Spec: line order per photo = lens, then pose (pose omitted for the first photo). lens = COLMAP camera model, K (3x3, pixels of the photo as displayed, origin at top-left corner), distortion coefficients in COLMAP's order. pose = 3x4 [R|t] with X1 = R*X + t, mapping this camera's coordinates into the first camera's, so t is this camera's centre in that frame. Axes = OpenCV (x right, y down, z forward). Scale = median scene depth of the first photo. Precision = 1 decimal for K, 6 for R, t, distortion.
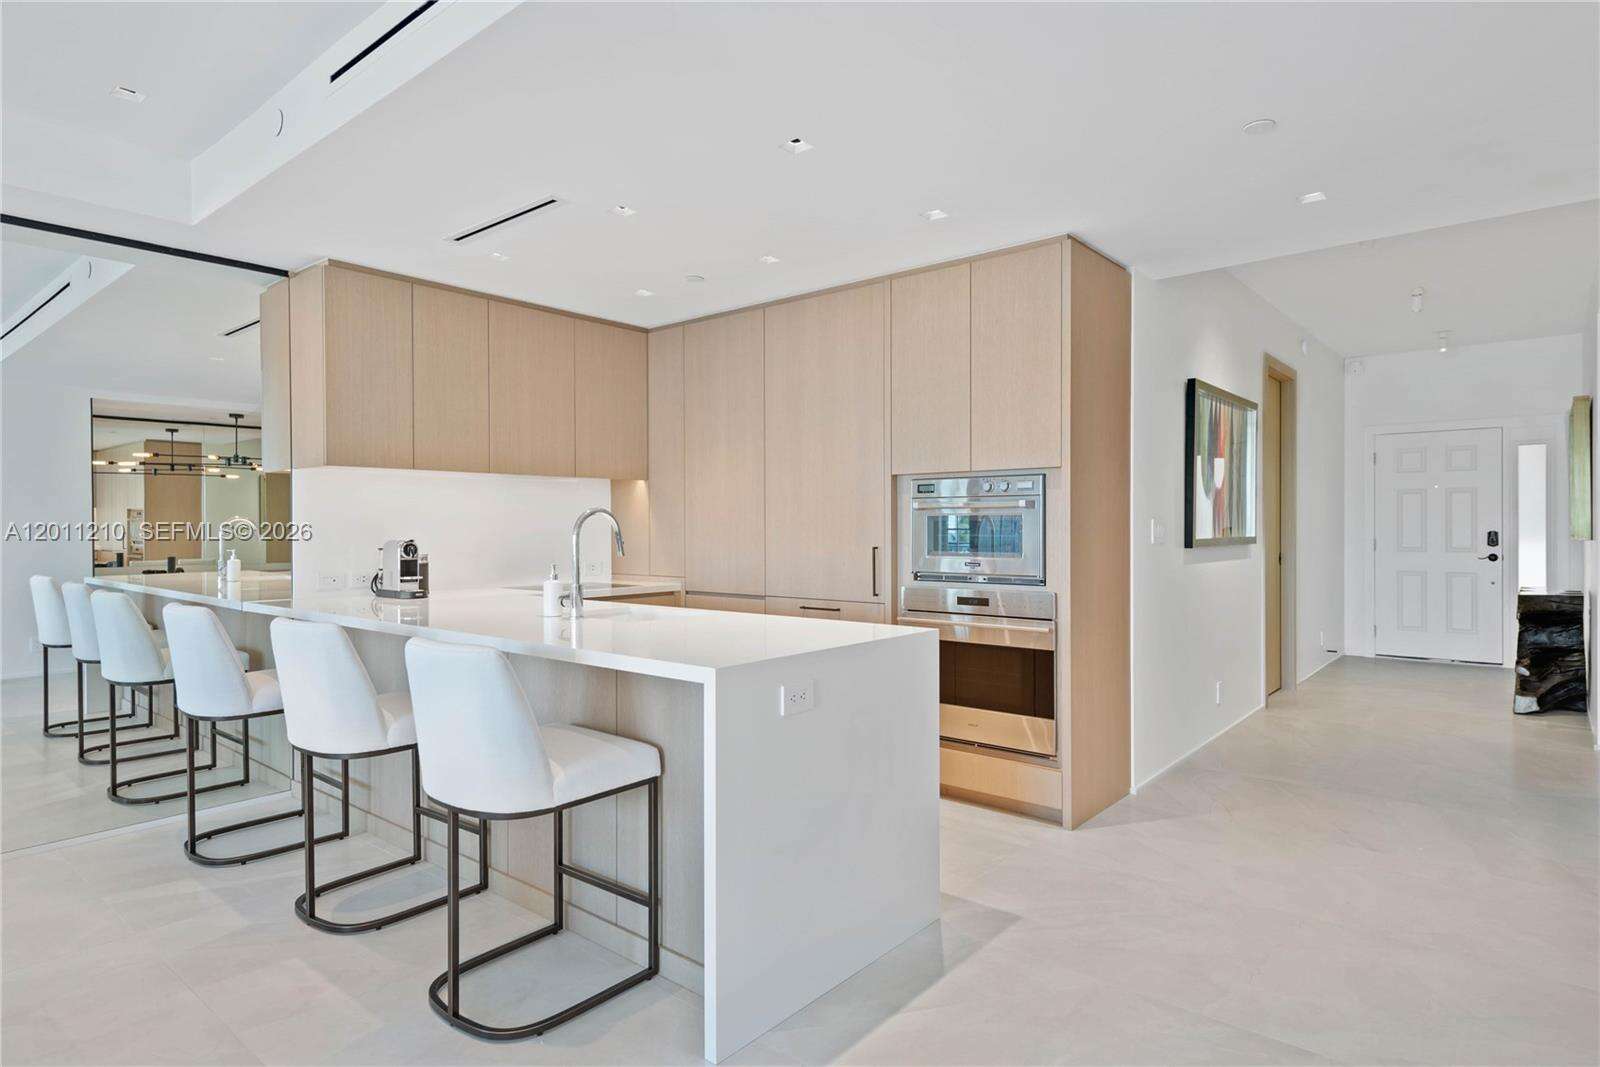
lens RADIAL K [[872.6, 0, 800.1], [0, 872.6, 535.3], [0, 0, 1]] dist [0.001211, 0.000066]
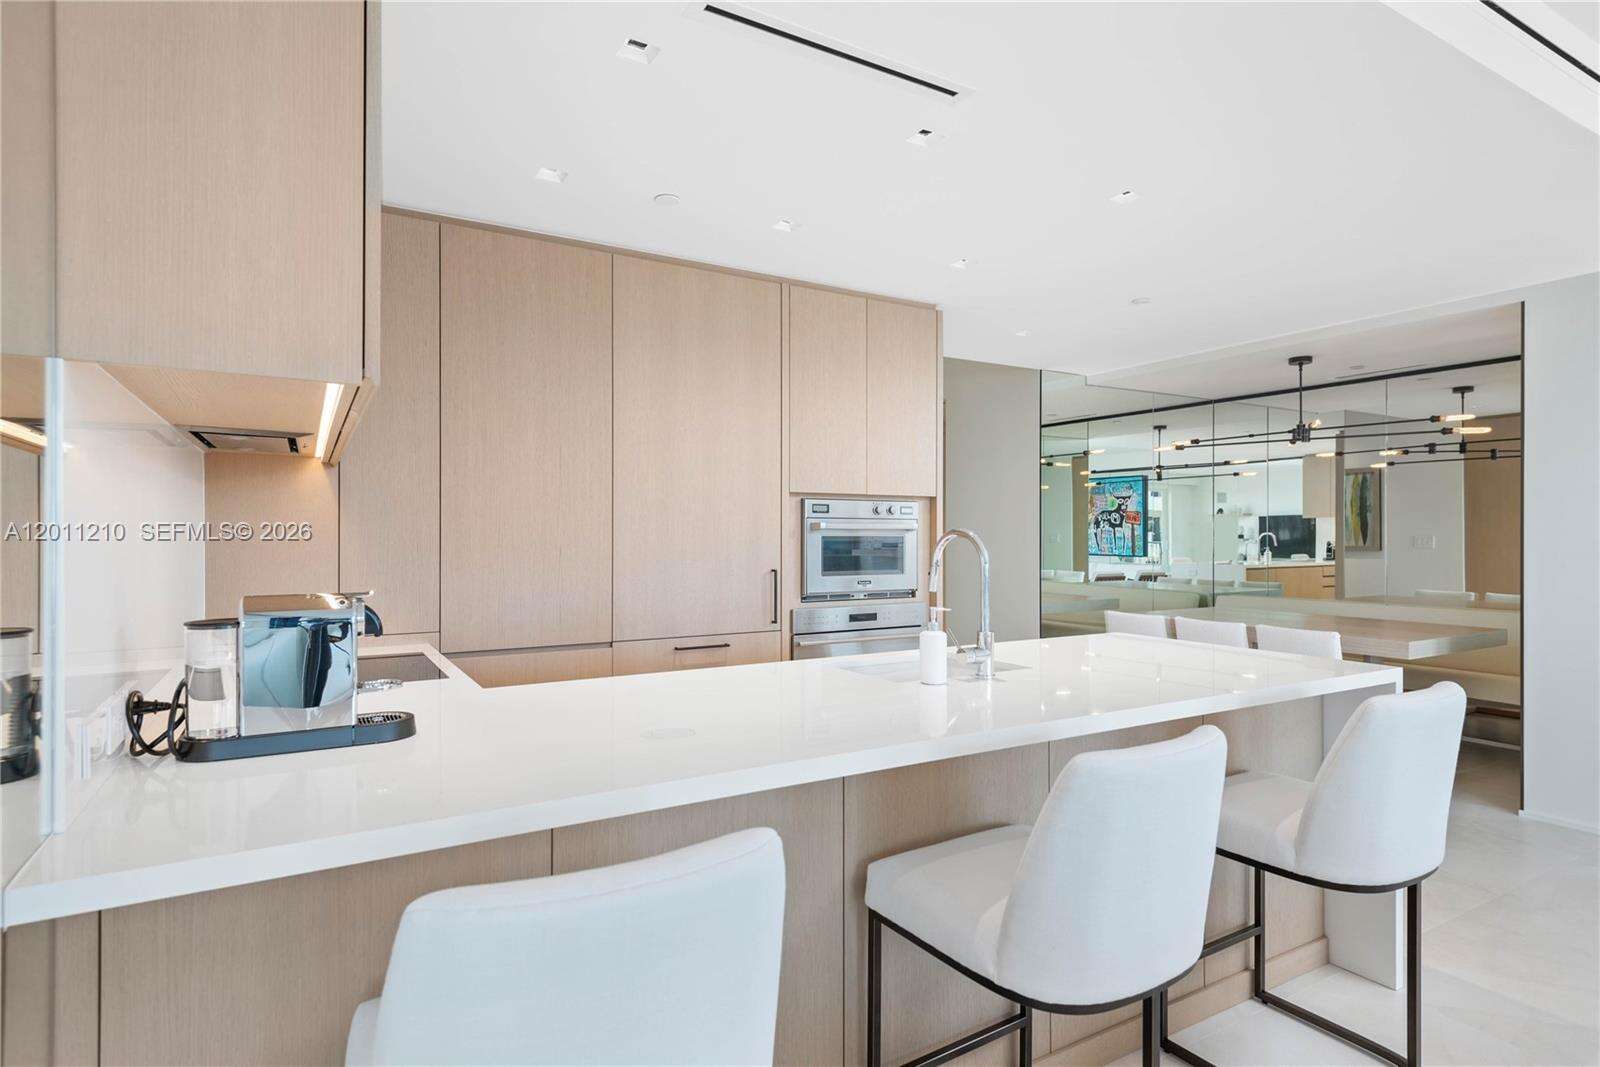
lens RADIAL K [[819.2, 0, 803.4], [0, 819.2, 527.5], [0, 0, 1]] dist [-0.000403, 0.000003]
pose [[0.309647, 0.006505, 0.950829, -0.731486], [0.004407, 0.999956, -0.008277, -0.024073], [-0.950841, 0.006753, 0.309604, 0.722516]]
